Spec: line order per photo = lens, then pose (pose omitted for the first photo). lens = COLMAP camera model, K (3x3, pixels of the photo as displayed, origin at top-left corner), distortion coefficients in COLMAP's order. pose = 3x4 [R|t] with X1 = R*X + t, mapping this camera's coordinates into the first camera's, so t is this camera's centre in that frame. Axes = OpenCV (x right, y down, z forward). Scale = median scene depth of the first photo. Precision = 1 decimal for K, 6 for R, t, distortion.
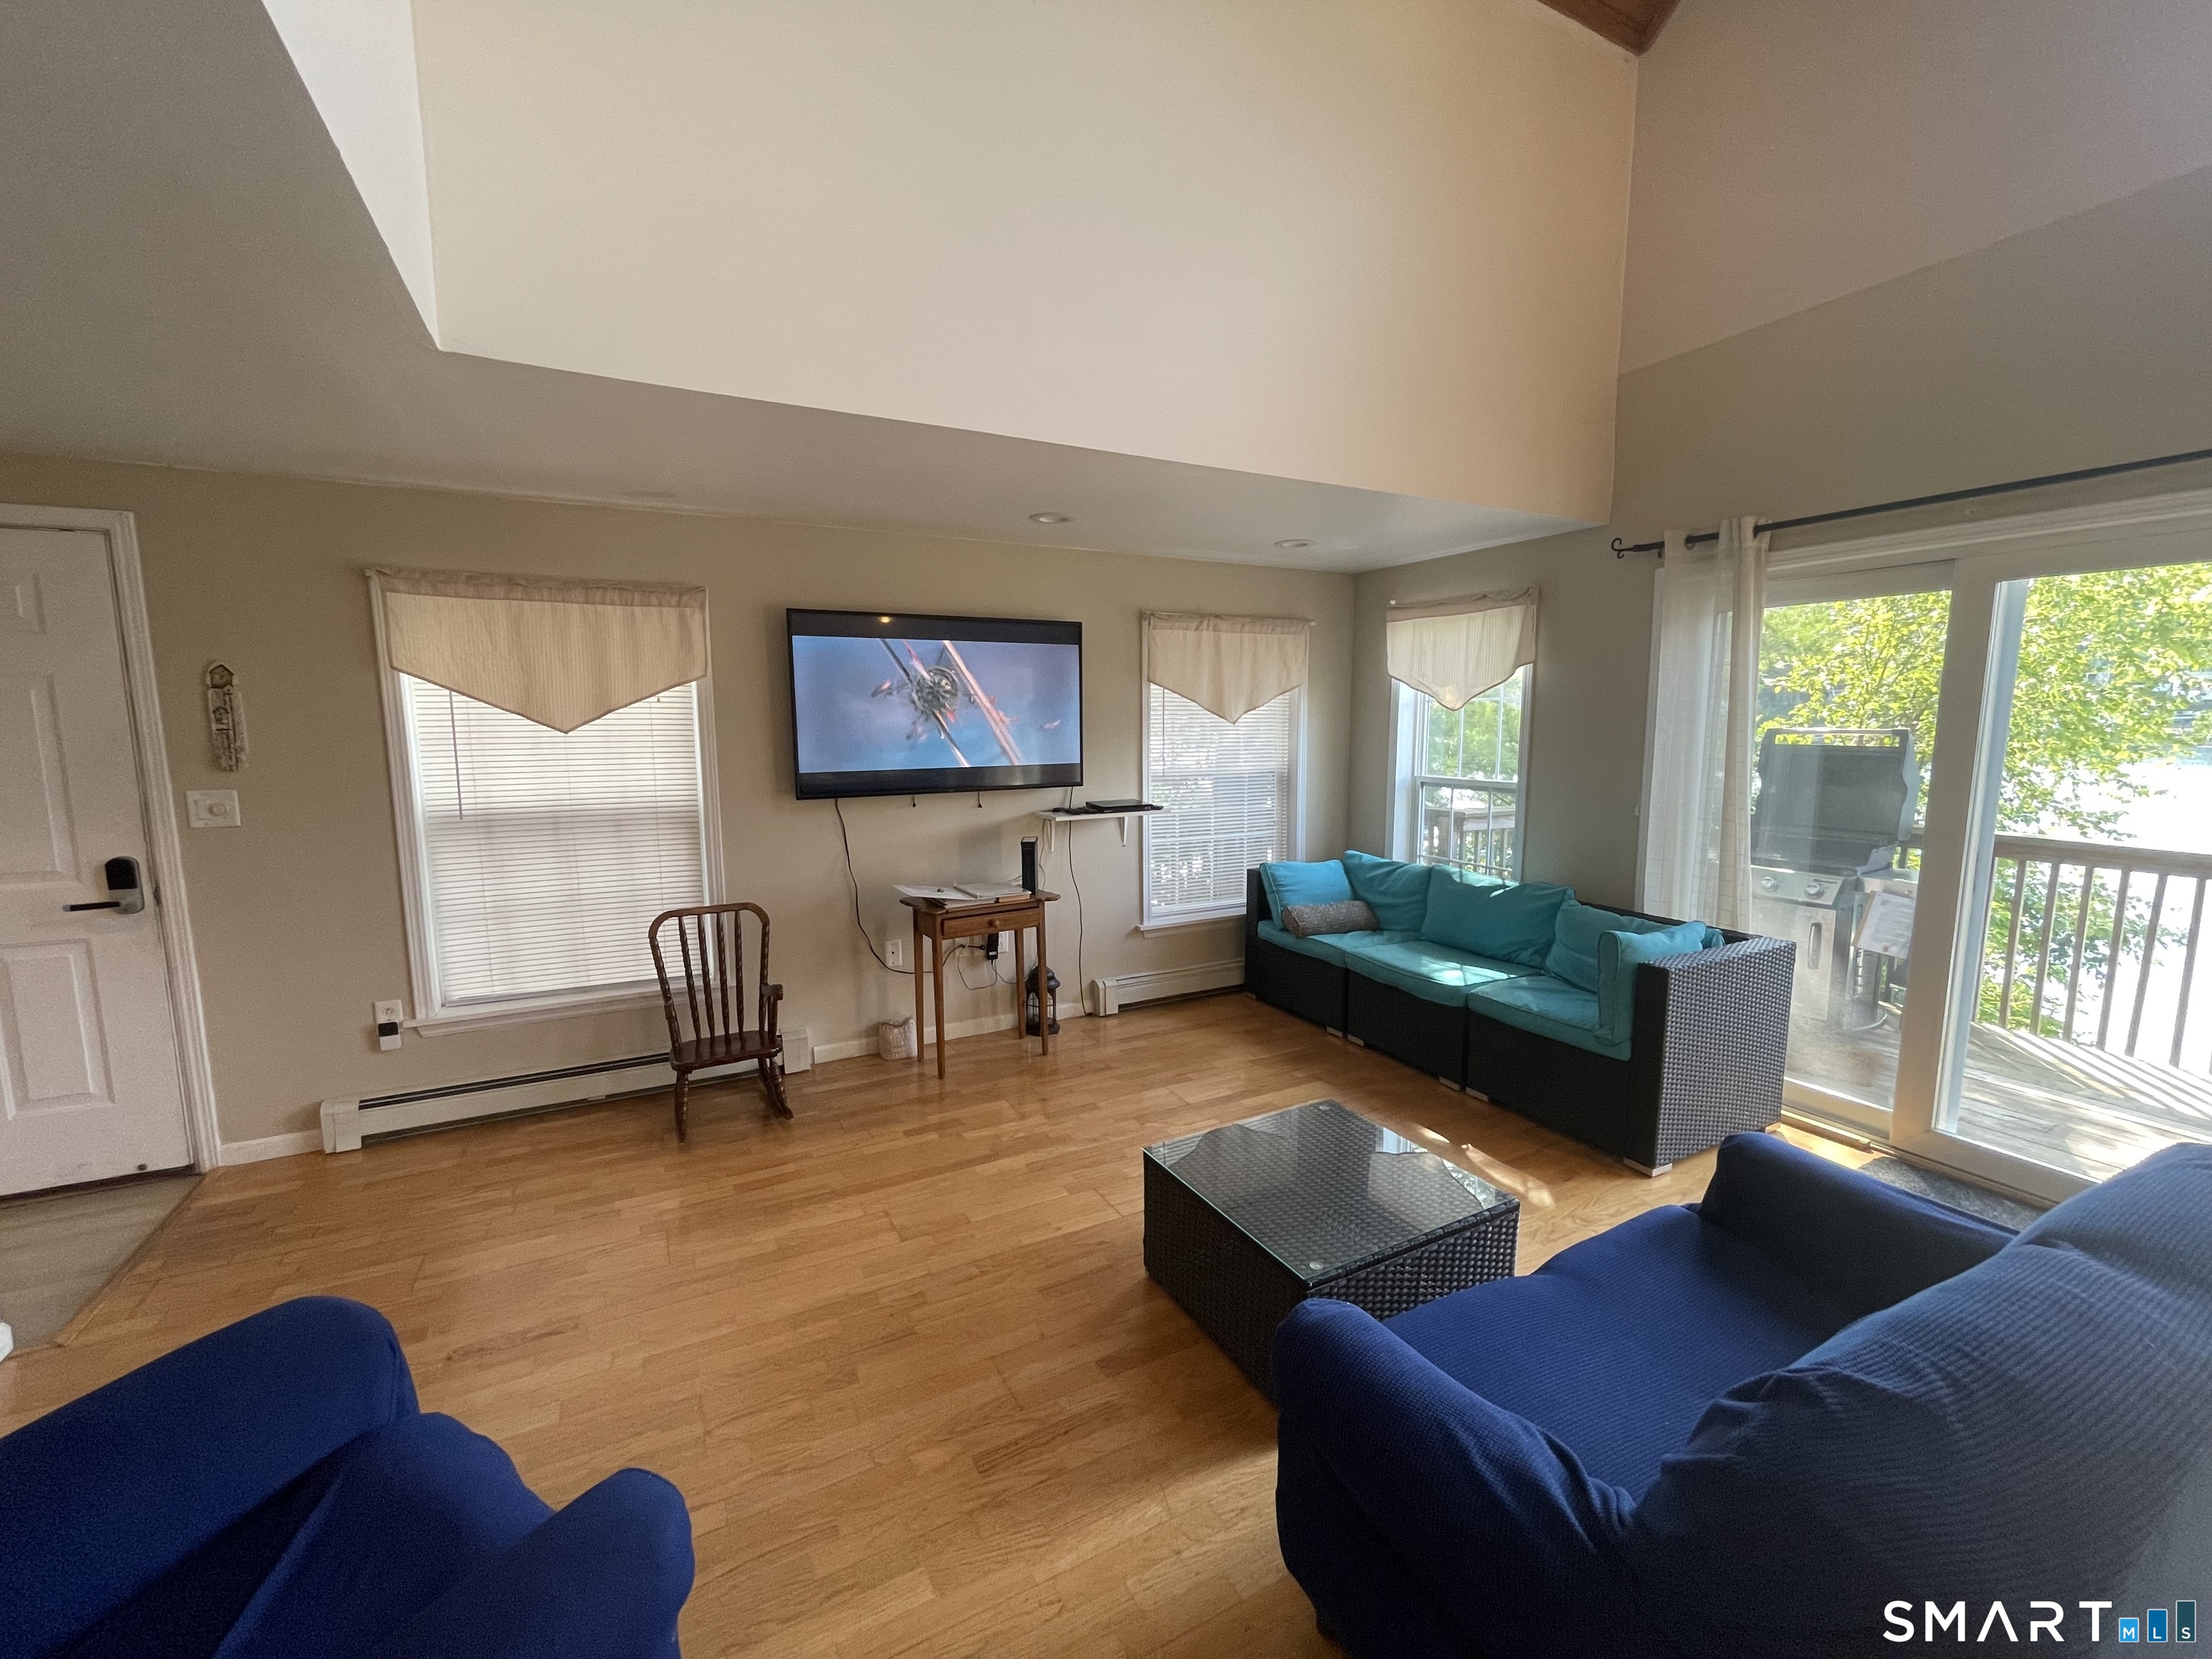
lens RADIAL K [[902.5, 0, 1101.0], [0, 902.5, 831.0], [0, 0, 1]] dist [0.006266, -0.001688]
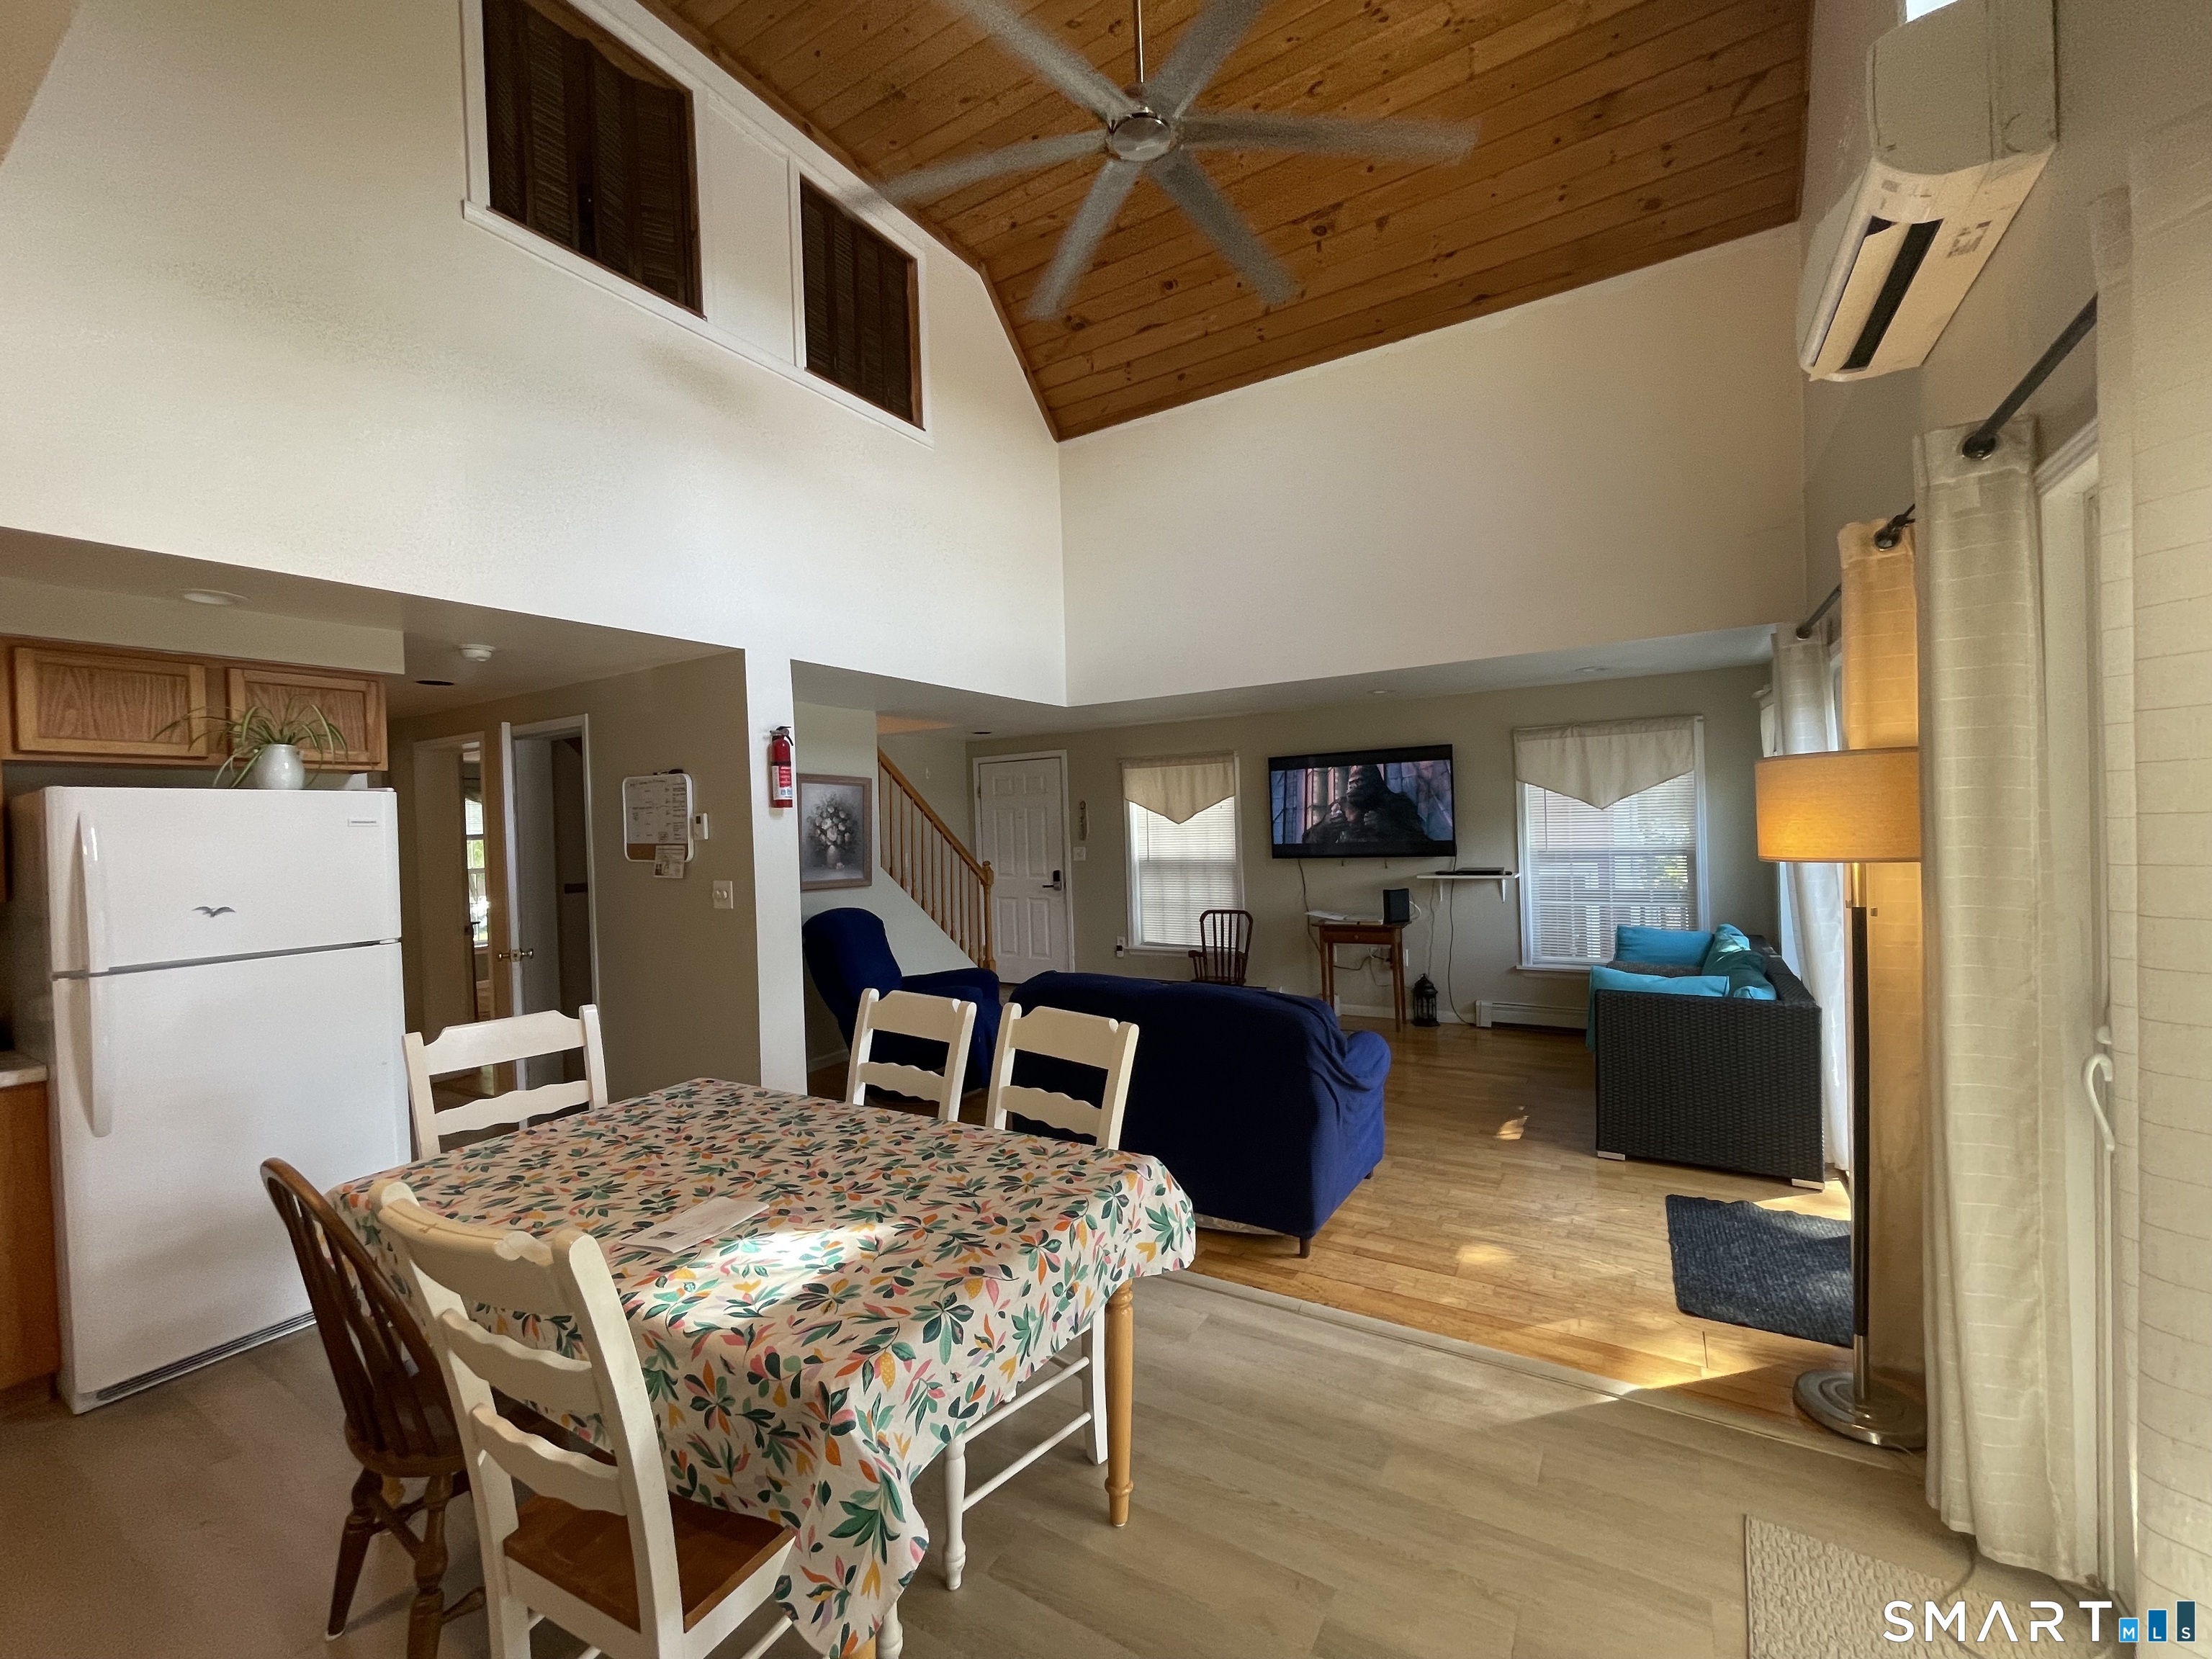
lens RADIAL K [[902.5, 0, 1103.3], [0, 902.5, 830.7], [0, 0, 1]] dist [0.006266, -0.001688]
pose [[0.510046, -0.006209, -0.860125, 1.094558], [-0.079068, 0.995402, -0.054073, 0.036834], [0.856505, 0.095588, 0.507210, -0.243415]]
